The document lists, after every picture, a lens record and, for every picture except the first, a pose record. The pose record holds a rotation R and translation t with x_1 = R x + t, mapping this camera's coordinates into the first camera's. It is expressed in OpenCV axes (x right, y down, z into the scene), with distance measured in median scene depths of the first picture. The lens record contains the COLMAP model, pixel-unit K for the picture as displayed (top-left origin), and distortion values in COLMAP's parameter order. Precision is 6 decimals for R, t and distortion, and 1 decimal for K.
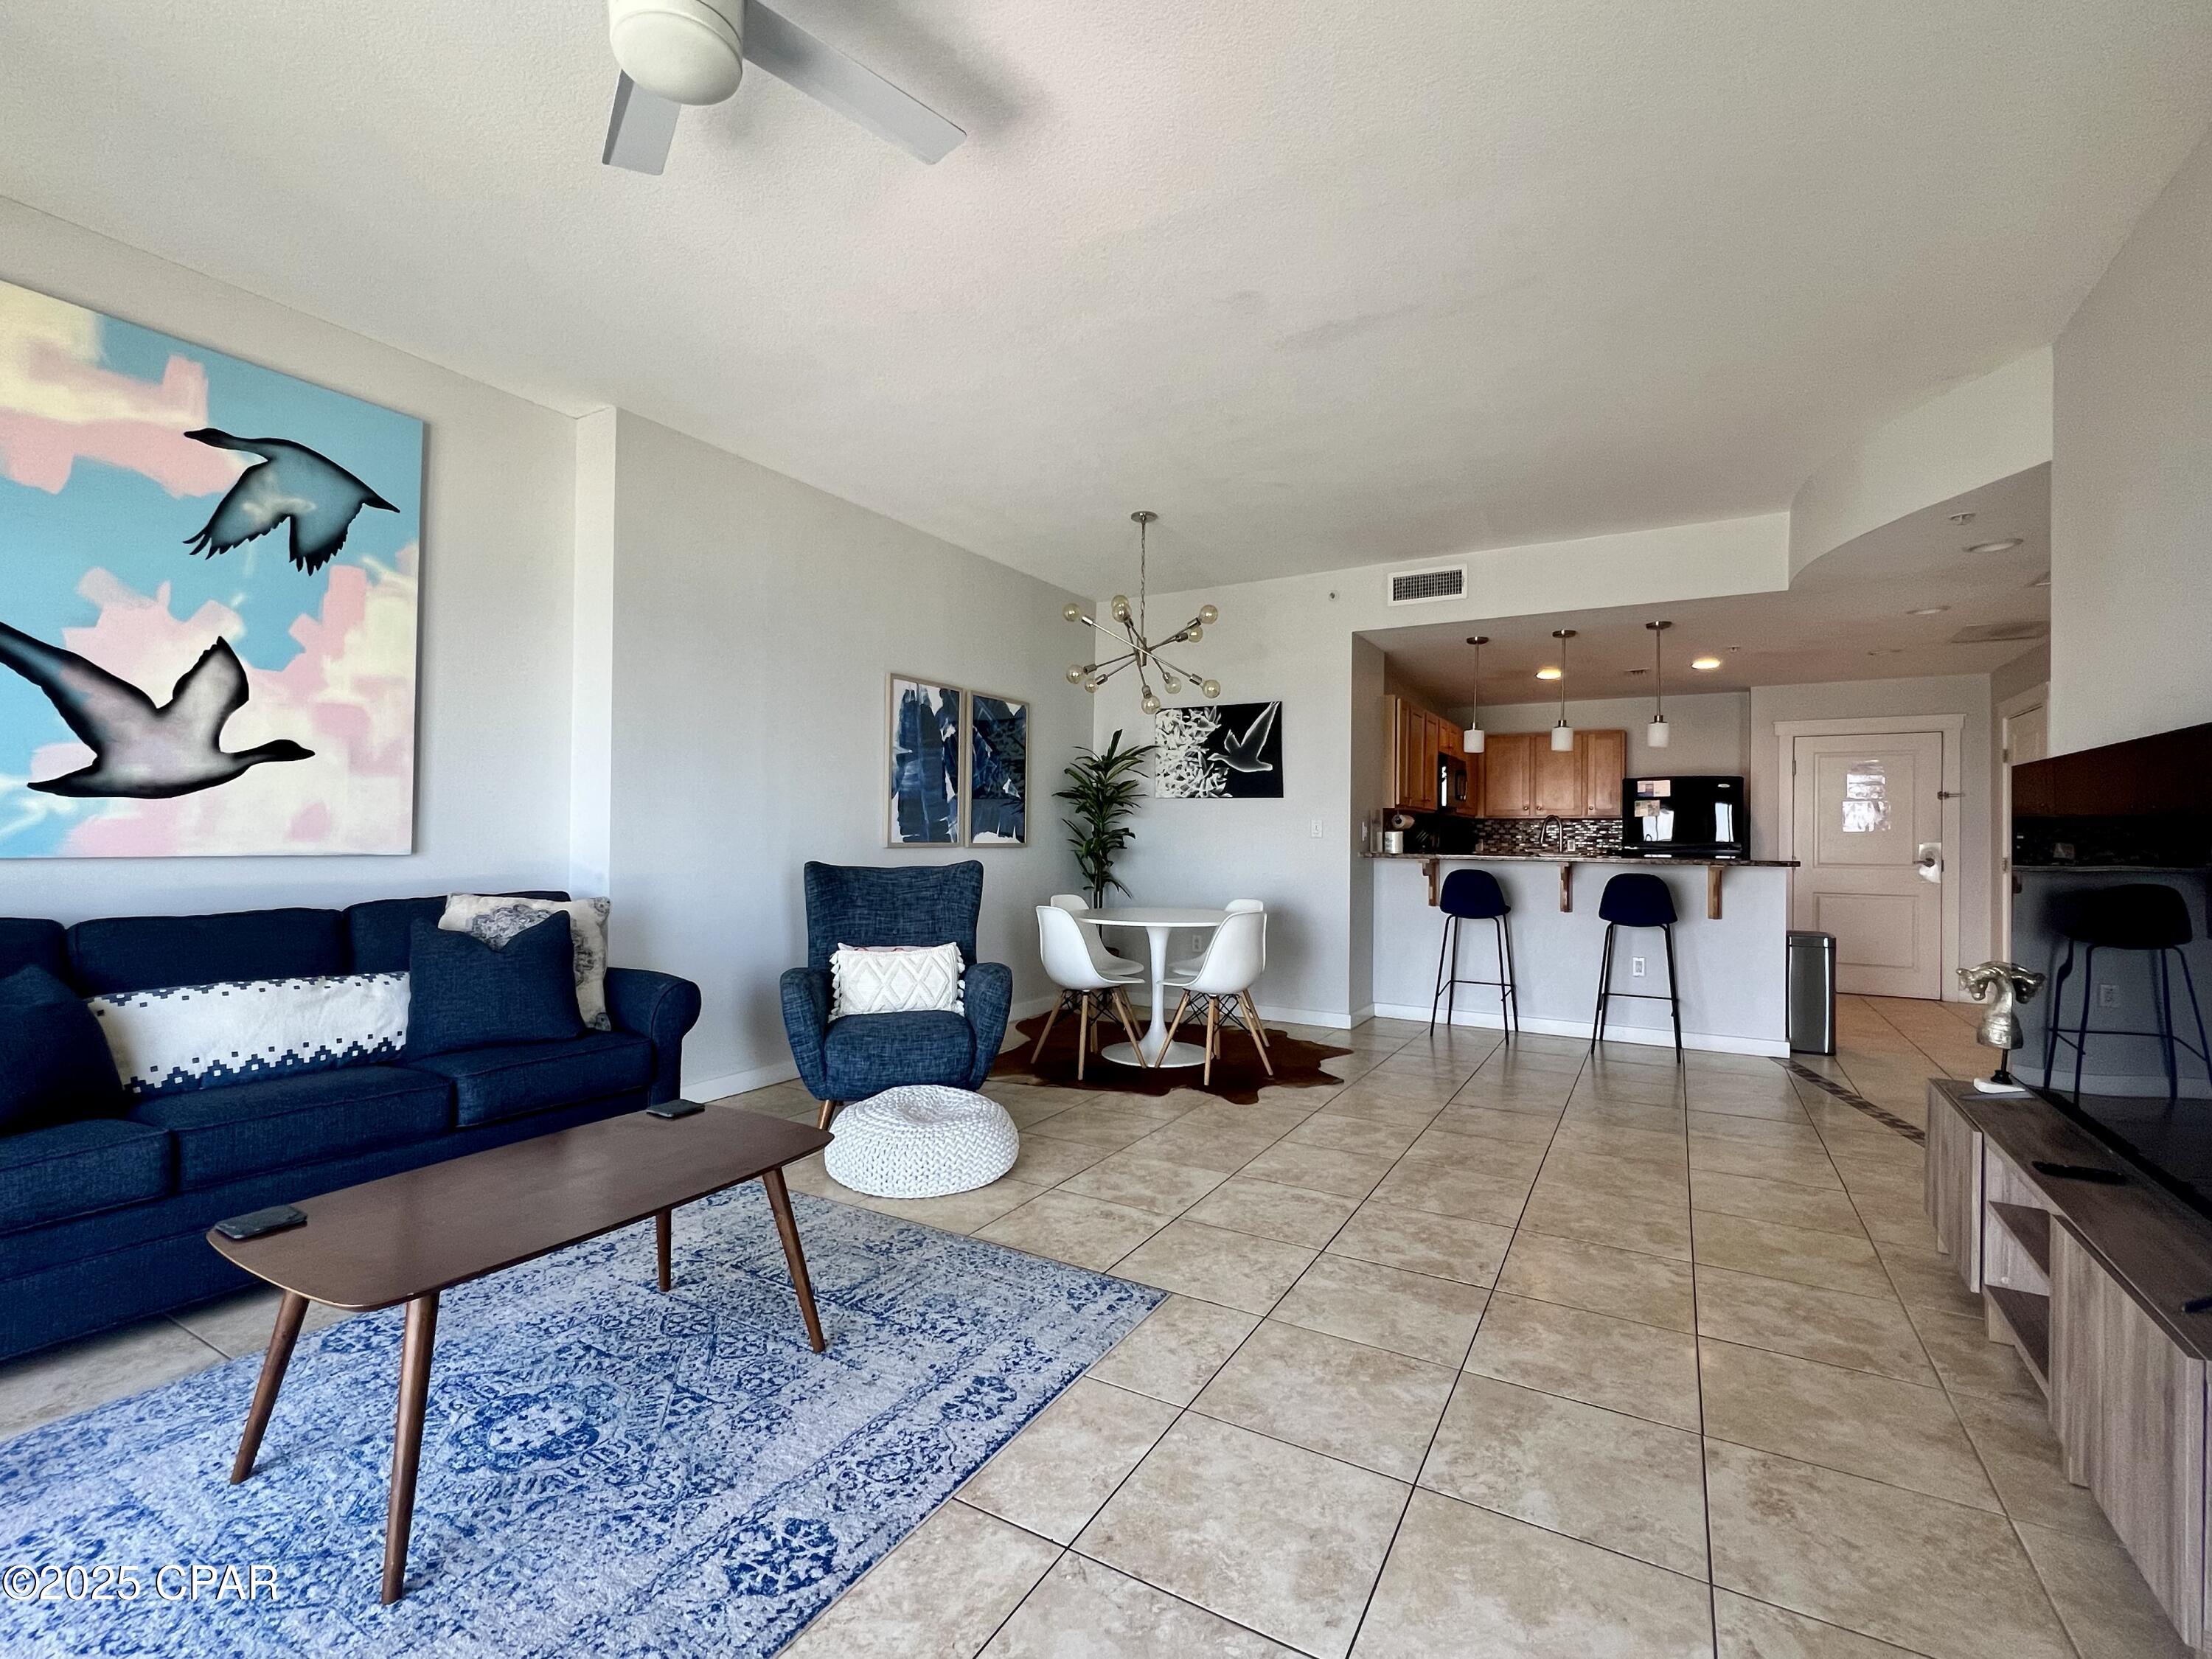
lens RADIAL K [[991.8, 0, 1097.3], [0, 991.8, 824.9], [0, 0, 1]] dist [0.002563, 0.000726]
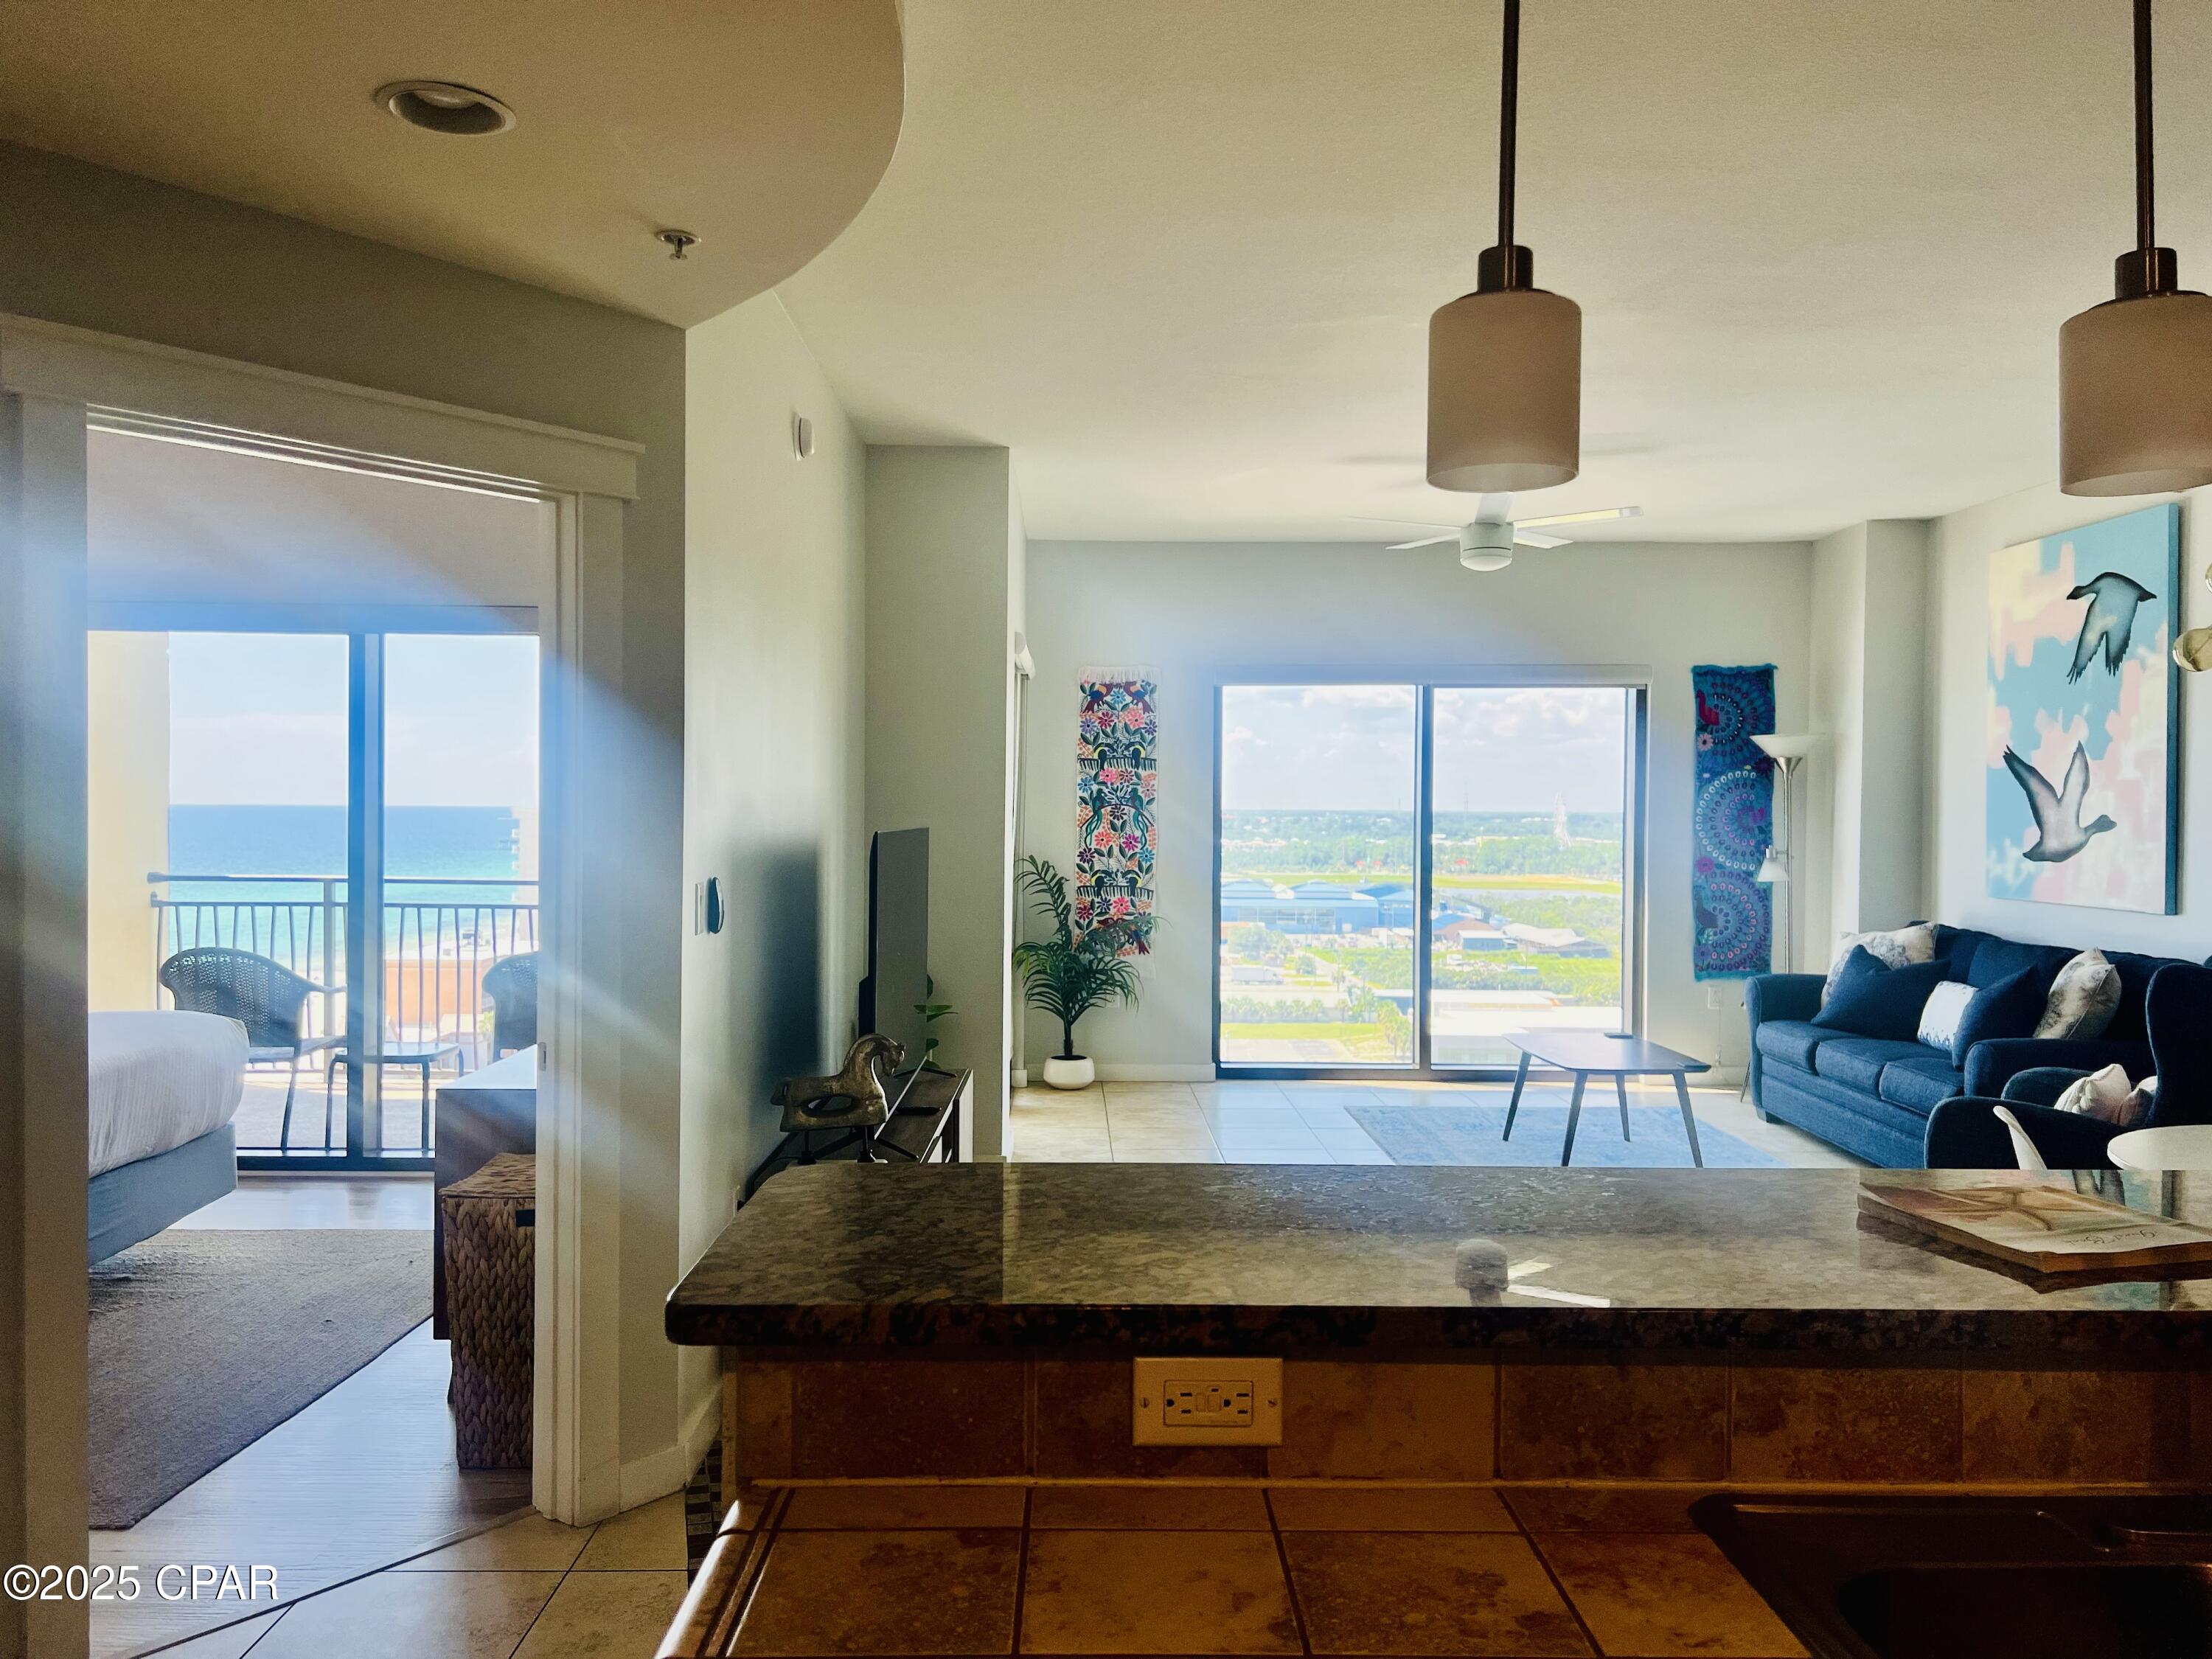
lens RADIAL K [[1647.0, 0, 1110.7], [0, 1647.0, 833.9], [0, 0, 1]] dist [0.090129, -0.127011]
pose [[-0.849605, -0.008908, -0.527344, 1.233470], [-0.011876, 0.999927, 0.002243, -0.048043], [0.527286, 0.008169, -0.849649, 1.961413]]
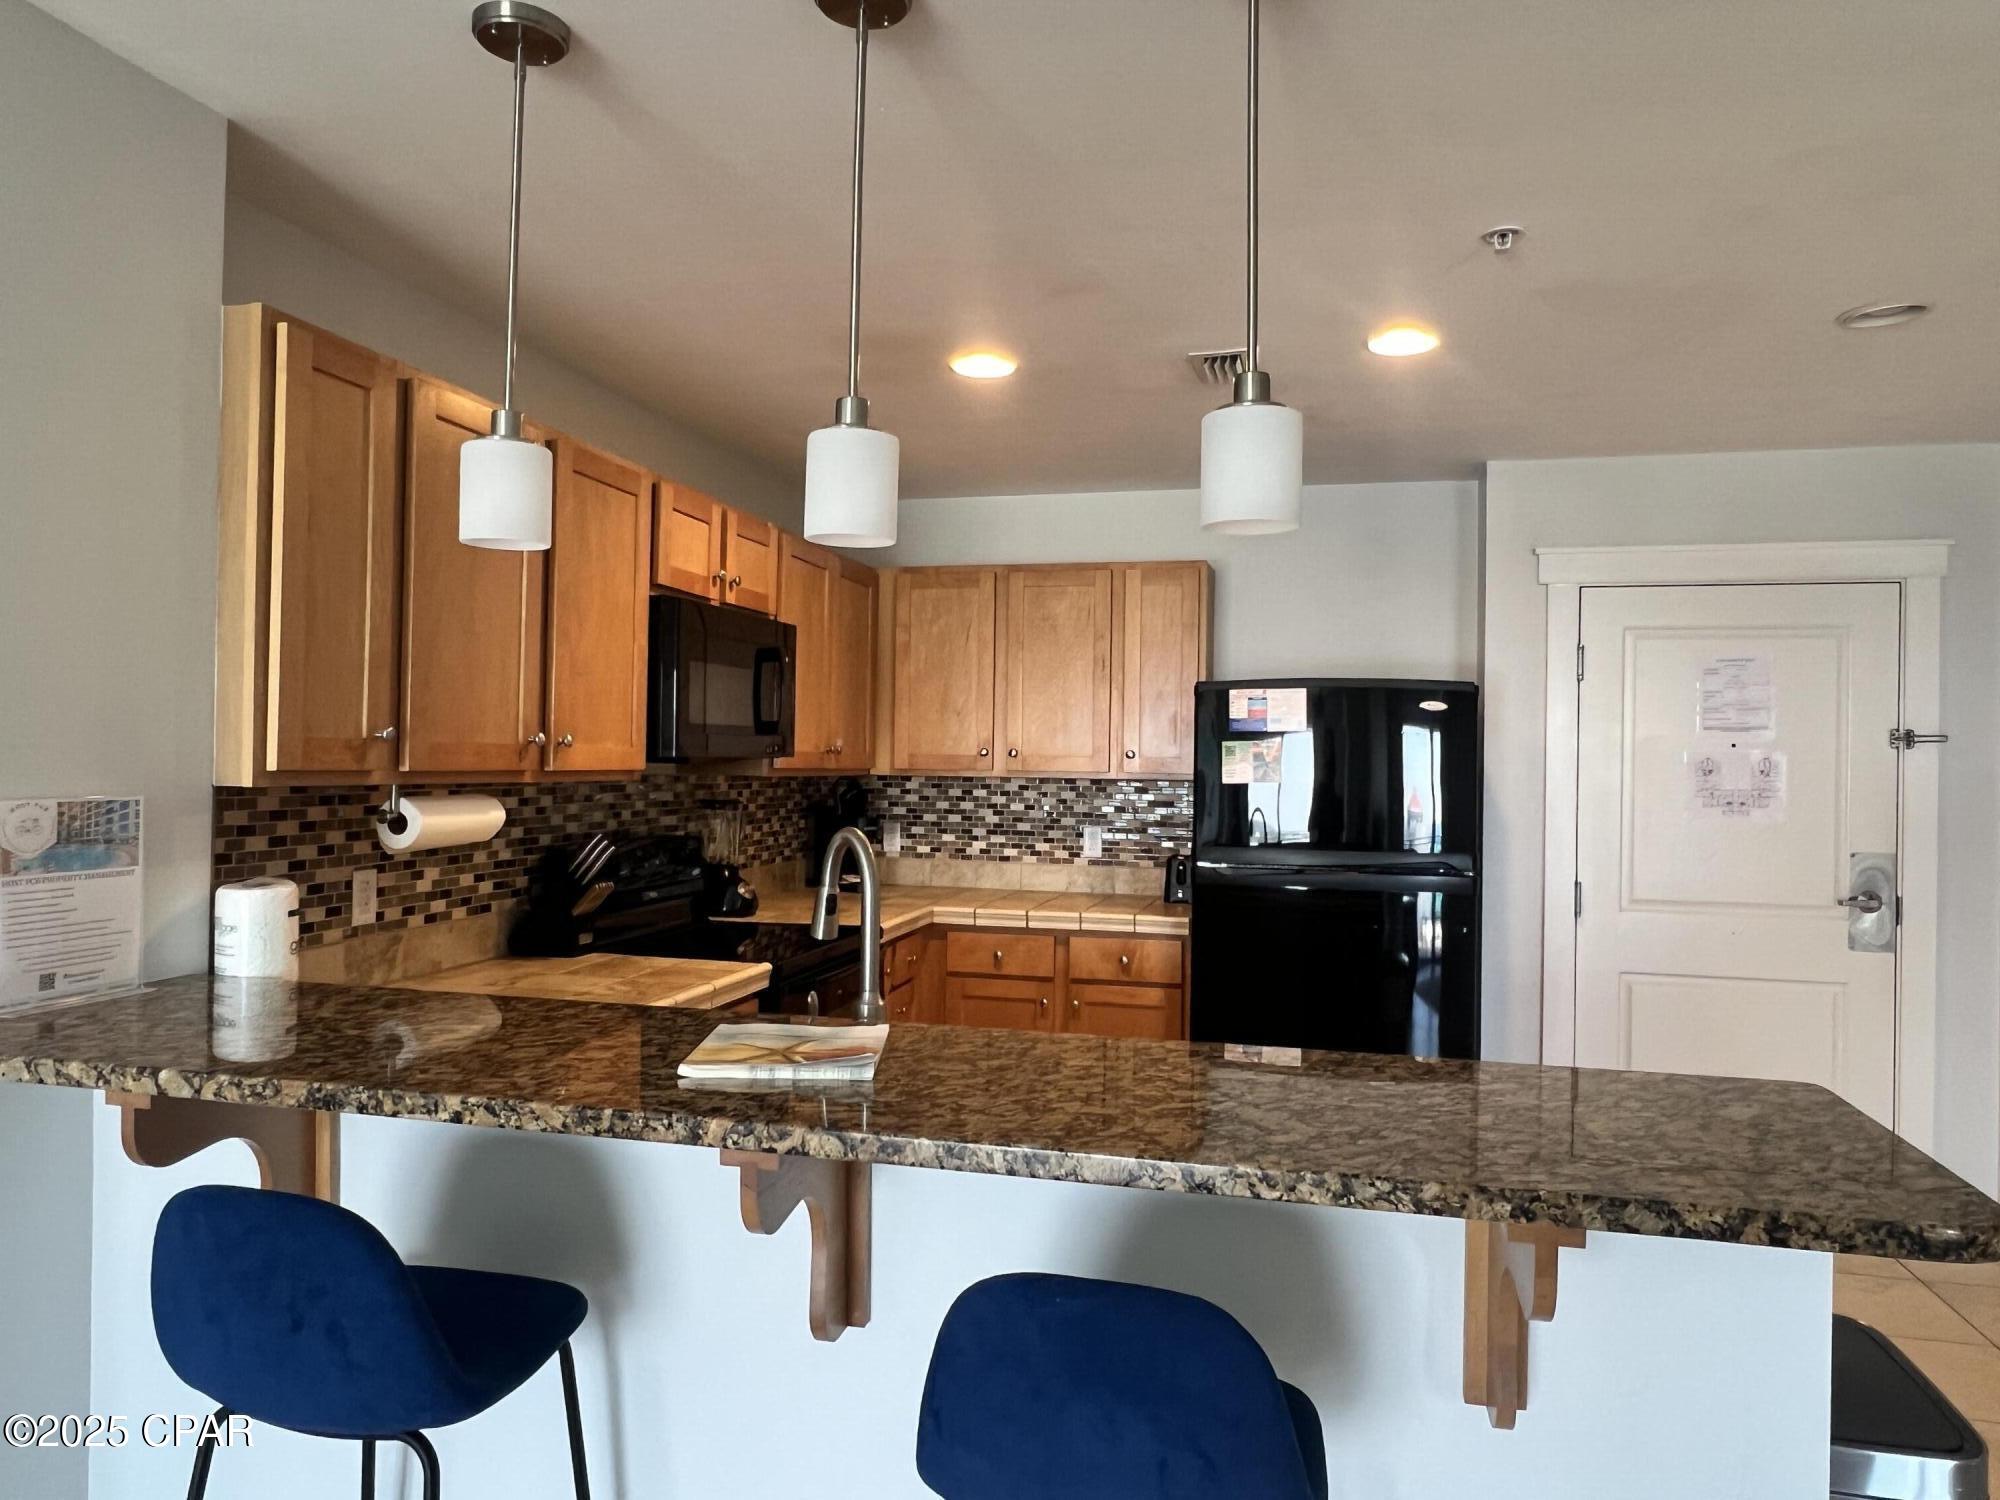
lens RADIAL K [[1341.5, 0, 1000.0], [0, 1341.5, 750.0], [0, 0, 1]] dist [0.004840, 0.000241]
pose [[0.956680, 0.005685, 0.291087, 0.729590], [-0.008558, 0.999926, 0.008601, -0.057541], [-0.291016, -0.010720, 0.956658, 1.254318]]
